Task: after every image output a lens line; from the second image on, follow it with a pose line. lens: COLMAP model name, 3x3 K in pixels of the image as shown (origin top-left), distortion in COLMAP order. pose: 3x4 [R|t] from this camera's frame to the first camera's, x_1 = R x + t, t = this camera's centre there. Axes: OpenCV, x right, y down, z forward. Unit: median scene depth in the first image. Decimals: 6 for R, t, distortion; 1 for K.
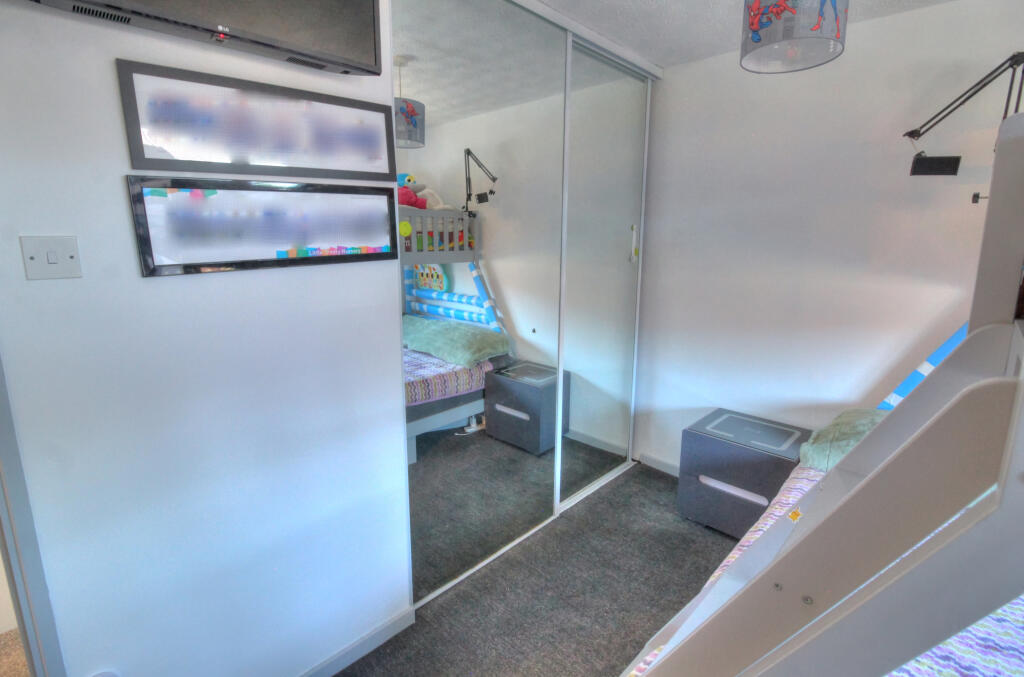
lens RADIAL K [[481.7, 0, 514.4], [0, 481.7, 336.4], [0, 0, 1]] dist [-0.012080, -0.004210]
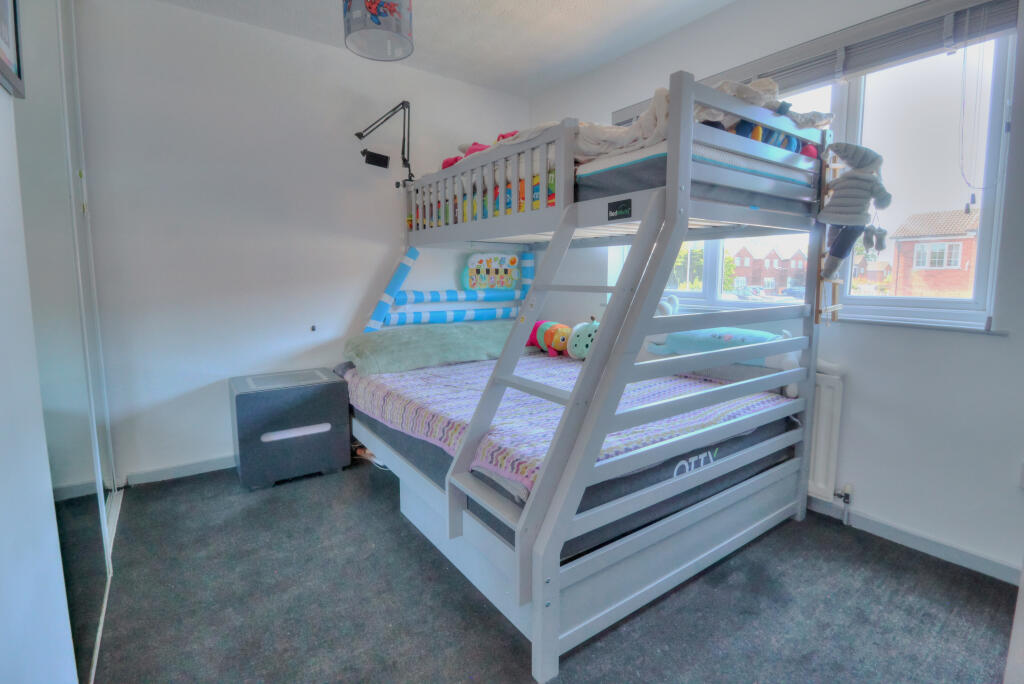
lens RADIAL K [[481.7, 0, 511.3], [0, 481.7, 338.8], [0, 0, 1]] dist [-0.012080, -0.004210]
pose [[0.181524, -0.131254, 0.974588, -0.606469], [0.196554, 0.975897, 0.094820, 0.139385], [-0.963543, 0.174347, 0.202947, 0.366891]]
